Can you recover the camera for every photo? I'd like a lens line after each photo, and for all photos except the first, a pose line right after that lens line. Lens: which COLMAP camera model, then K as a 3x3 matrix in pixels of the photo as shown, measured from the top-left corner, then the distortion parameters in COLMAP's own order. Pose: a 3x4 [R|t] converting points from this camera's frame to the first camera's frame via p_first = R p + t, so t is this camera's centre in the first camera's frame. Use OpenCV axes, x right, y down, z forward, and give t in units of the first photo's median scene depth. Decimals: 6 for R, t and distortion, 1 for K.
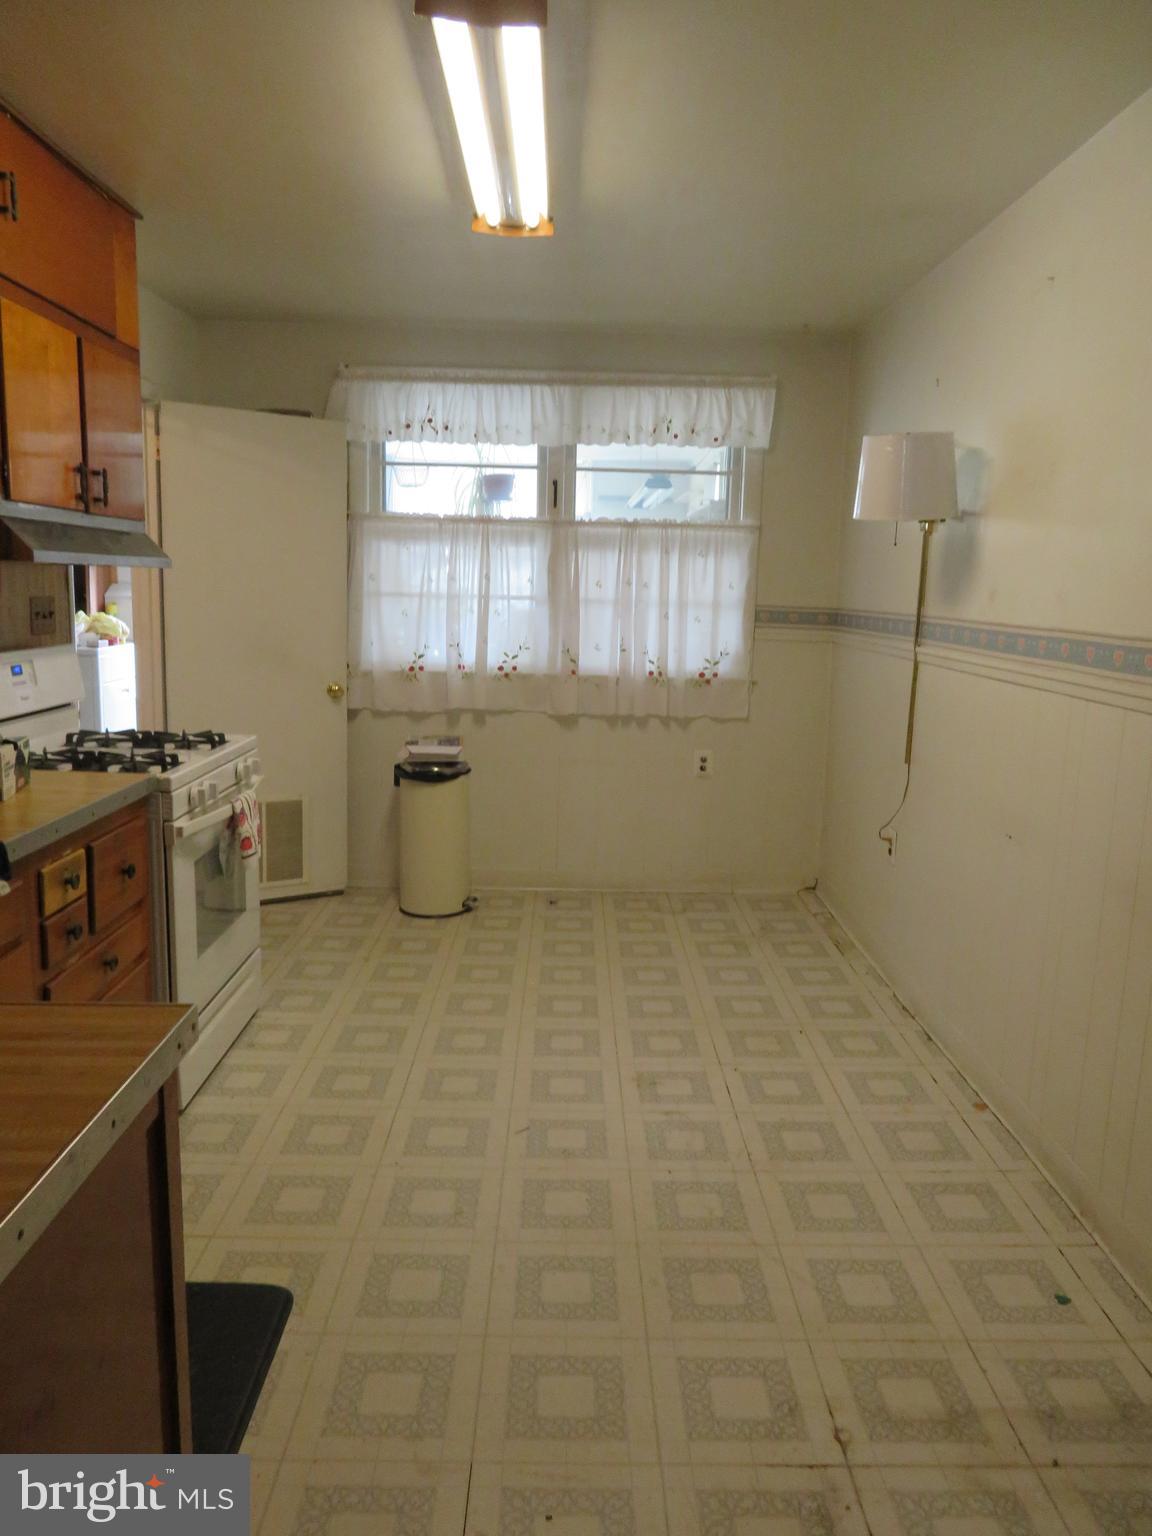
lens RADIAL K [[1100.3, 0, 579.4], [0, 1100.3, 761.3], [0, 0, 1]] dist [-0.007770, 0.007784]
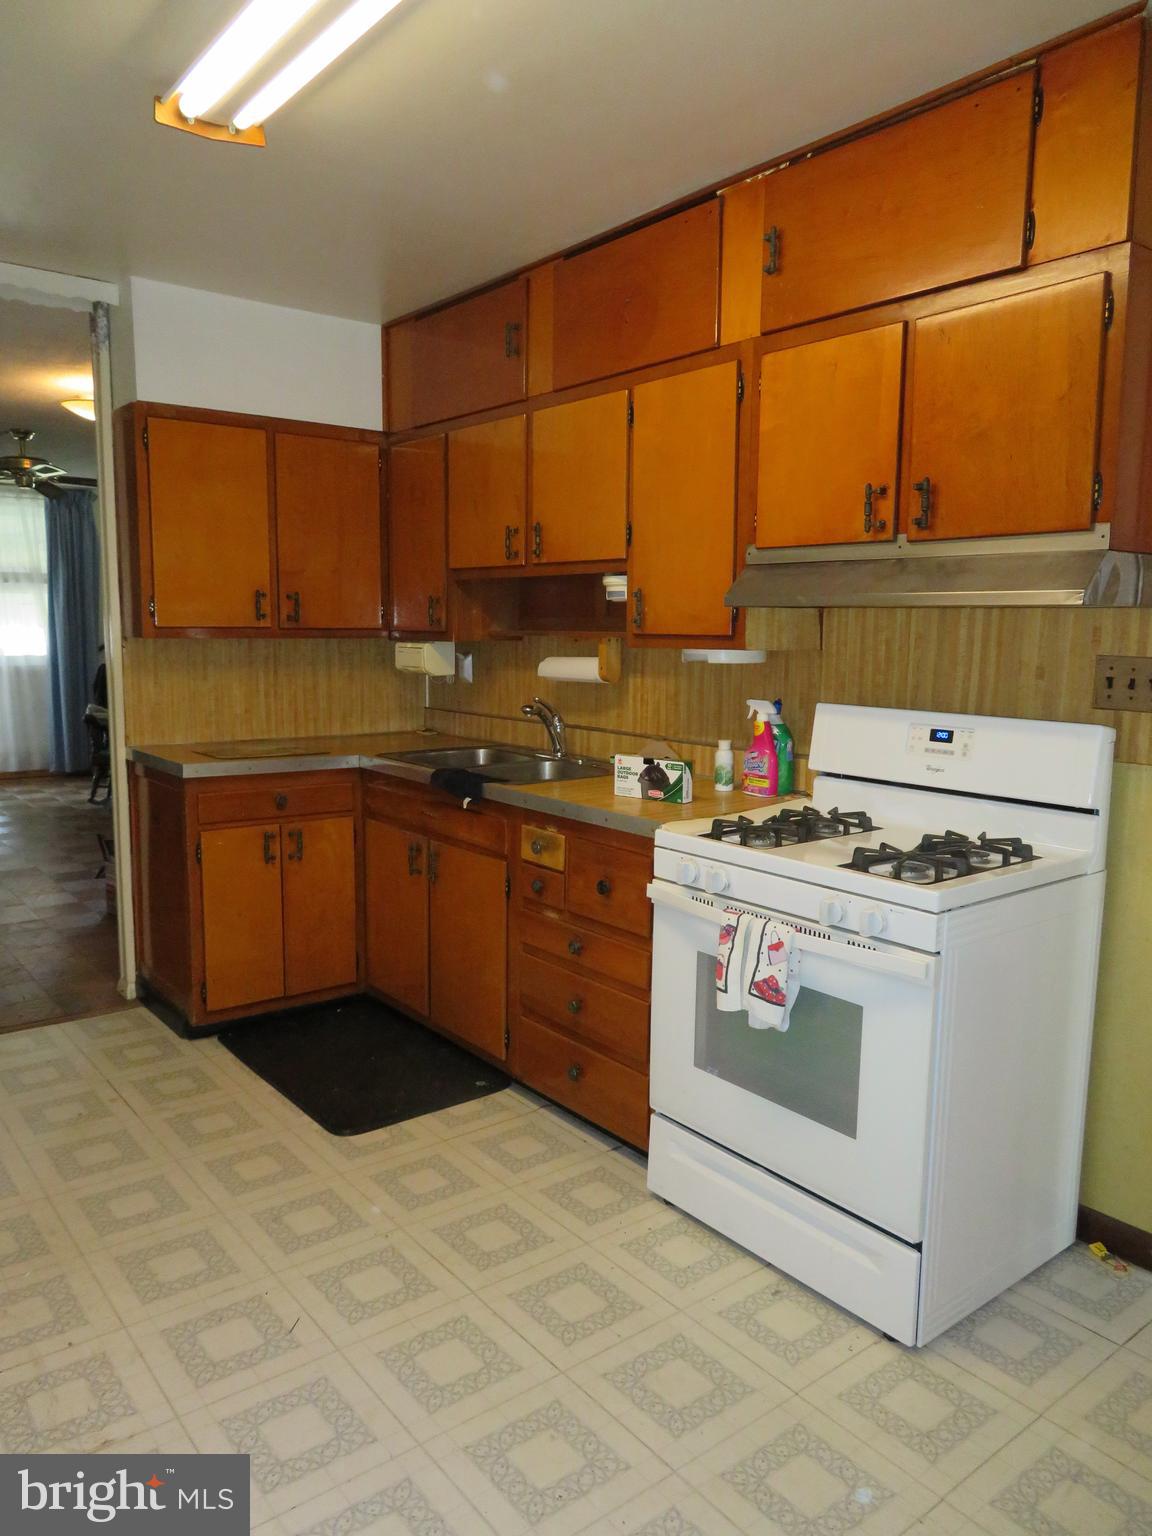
lens RADIAL K [[1100.3, 0, 571.0], [0, 1100.3, 771.6], [0, 0, 1]] dist [-0.007770, 0.007784]
pose [[-0.791587, 0.042204, -0.609597, 0.282870], [-0.131326, 0.962550, 0.237172, -0.274459], [0.596777, 0.267799, -0.756400, 1.848459]]
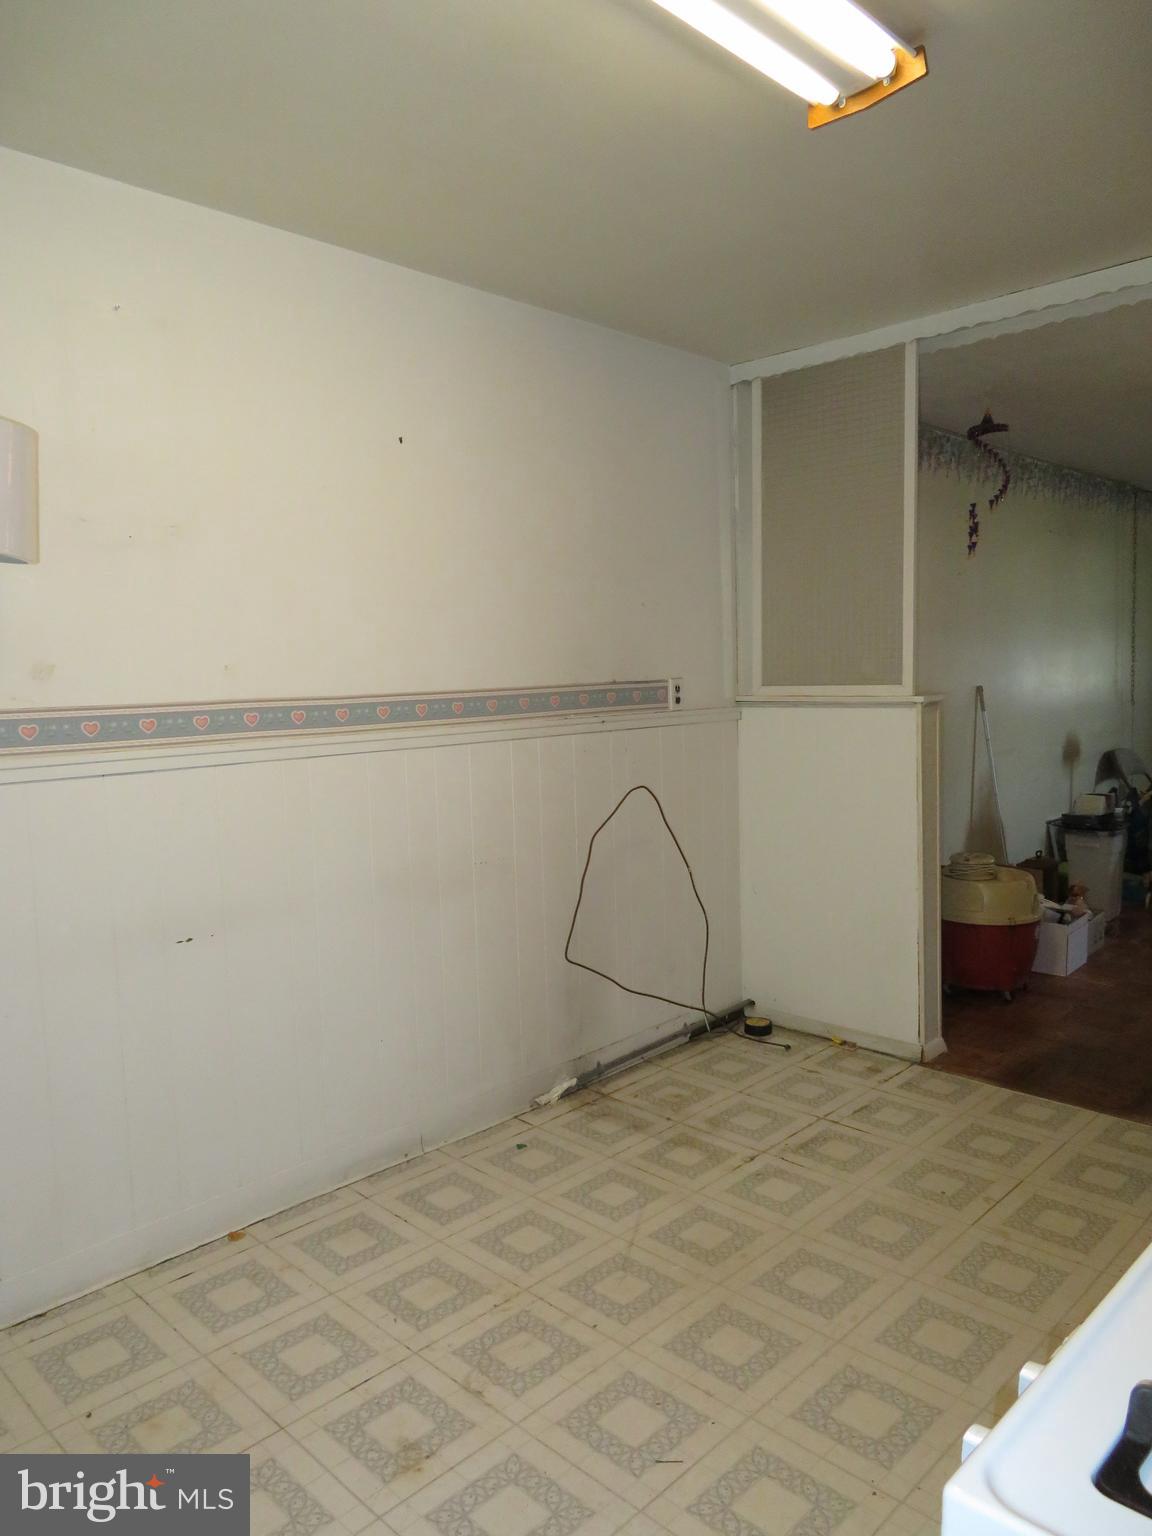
lens RADIAL K [[1100.3, 0, 575.5], [0, 1100.3, 774.5], [0, 0, 1]] dist [-0.007770, 0.007784]
pose [[-0.705545, -0.076119, 0.704565, -0.527581], [0.120724, 0.966772, 0.225339, -0.265485], [-0.698307, 0.244044, -0.672912, 1.620743]]
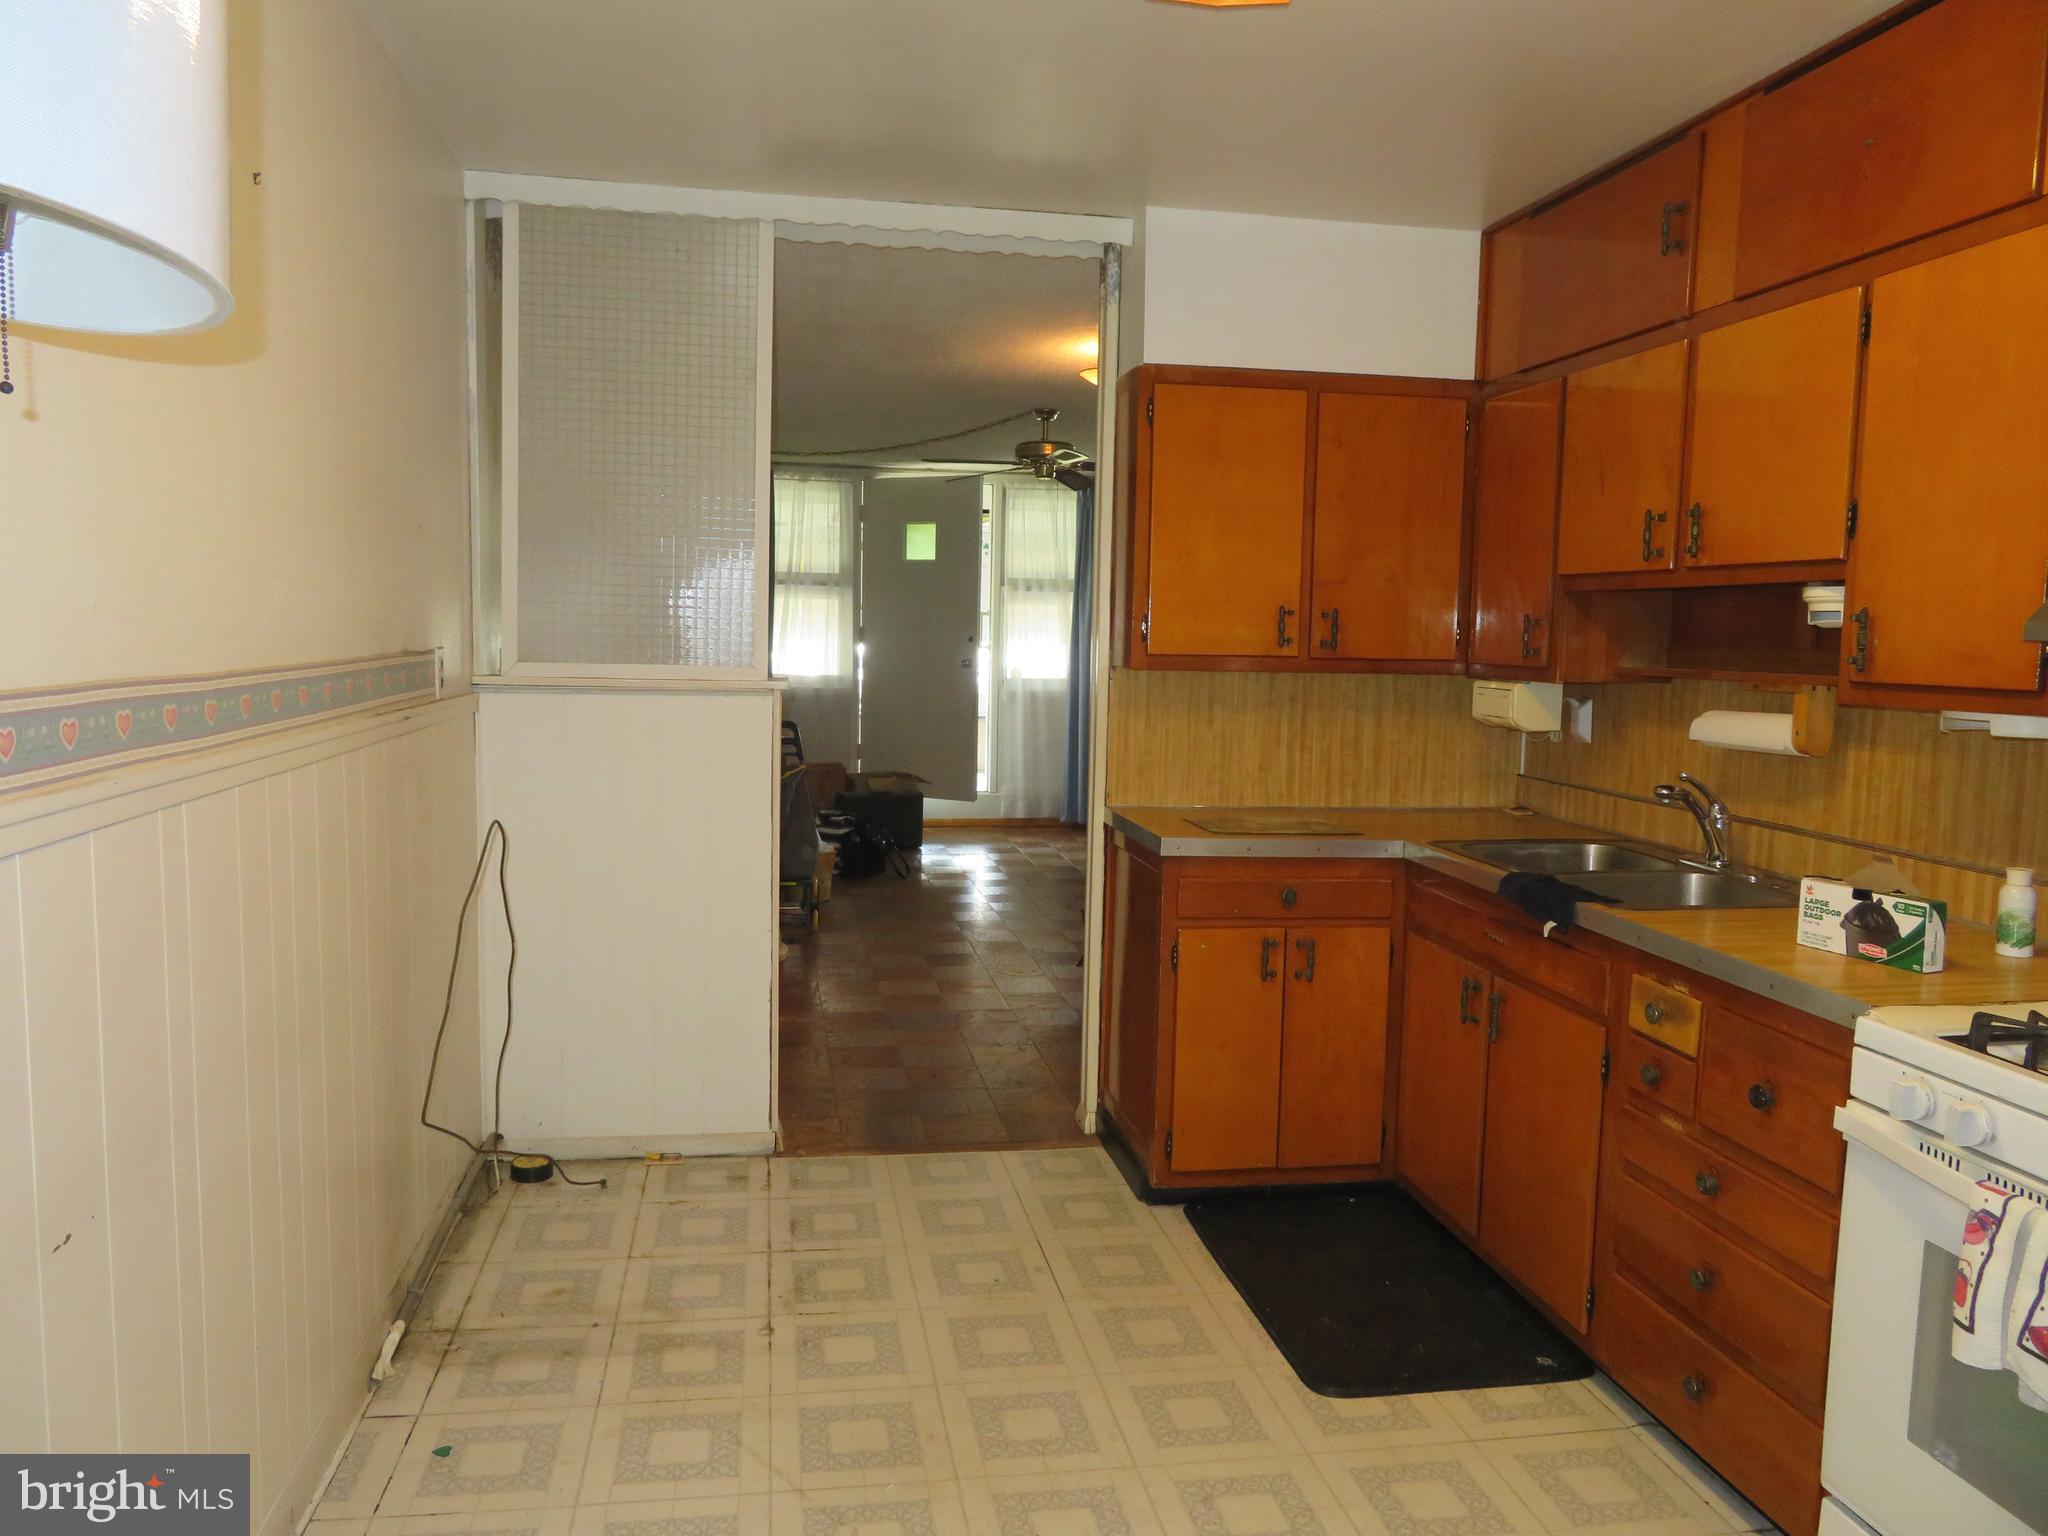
lens RADIAL K [[1467.1, 0, 1024.7], [0, 1467.1, 774.8], [0, 0, 1]] dist [-0.007770, 0.007784]
pose [[-0.985238, -0.034109, -0.167757, 0.188306], [-0.075767, 0.965625, 0.248650, -0.284320], [0.153509, 0.257690, -0.953955, 1.798630]]
